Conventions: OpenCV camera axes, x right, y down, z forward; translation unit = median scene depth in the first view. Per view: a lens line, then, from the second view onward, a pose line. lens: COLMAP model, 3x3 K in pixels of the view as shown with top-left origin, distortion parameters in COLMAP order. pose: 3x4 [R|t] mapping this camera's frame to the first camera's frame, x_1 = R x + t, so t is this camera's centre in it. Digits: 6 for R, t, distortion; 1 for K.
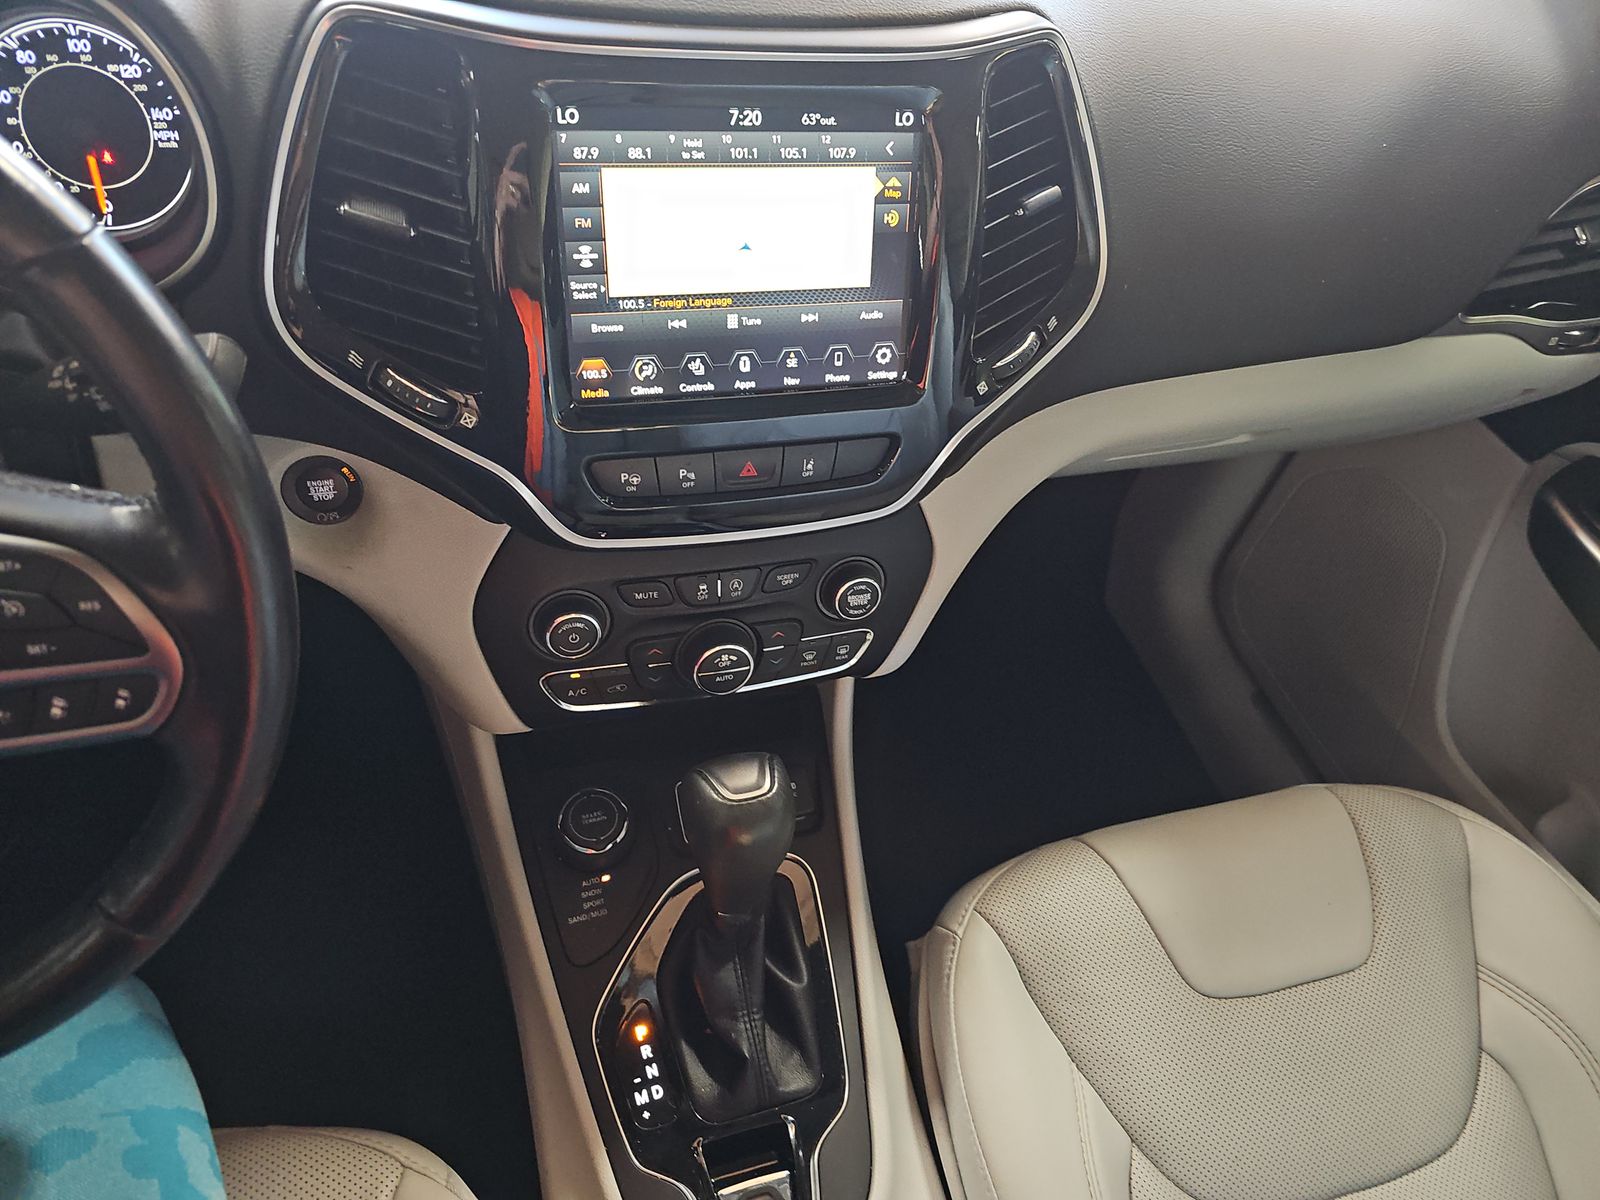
lens RADIAL K [[1048.9, 0, 804.4], [0, 1048.9, 569.4], [0, 0, 1]] dist [0.031590, -0.034331]
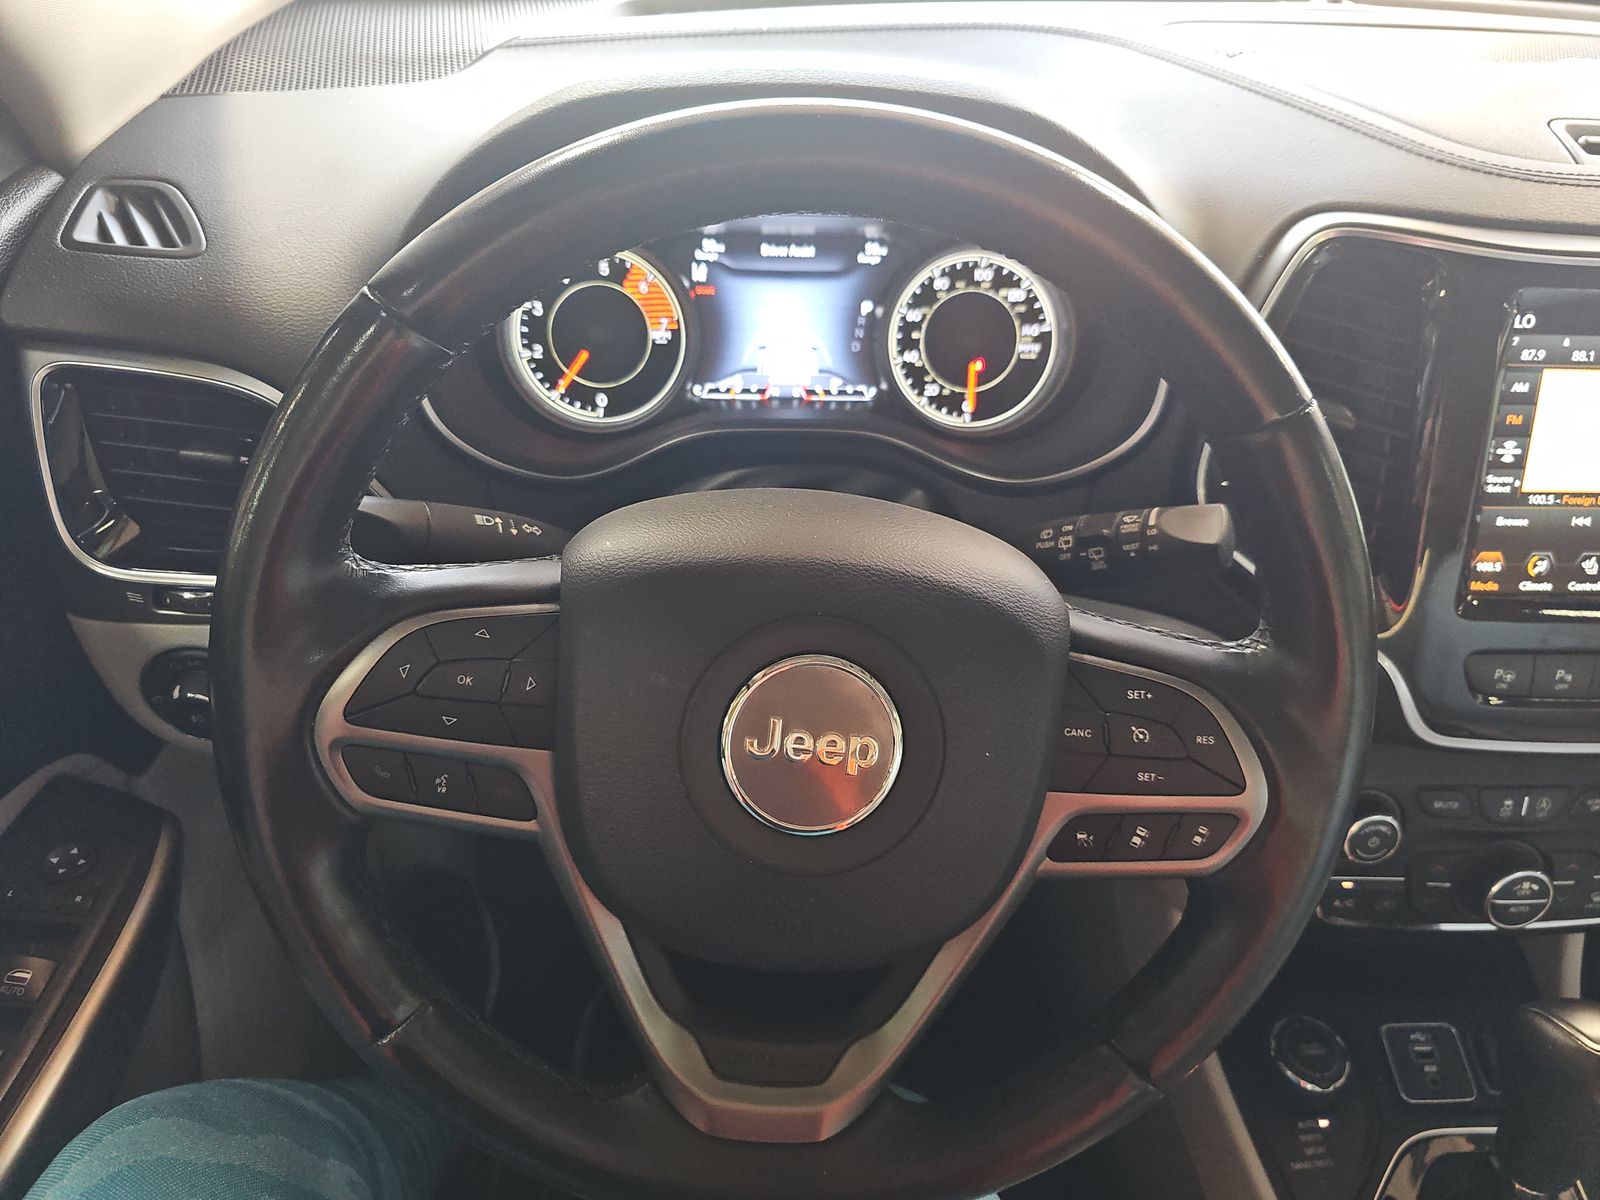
lens RADIAL K [[1048.9, 0, 804.4], [0, 1048.9, 569.4], [0, 0, 1]] dist [0.031590, -0.034331]
pose [[0.965191, 0.053581, -0.255998, -0.564820], [-0.108184, 0.972923, -0.204249, 0.089163], [0.238123, 0.224835, 0.944853, -0.092047]]
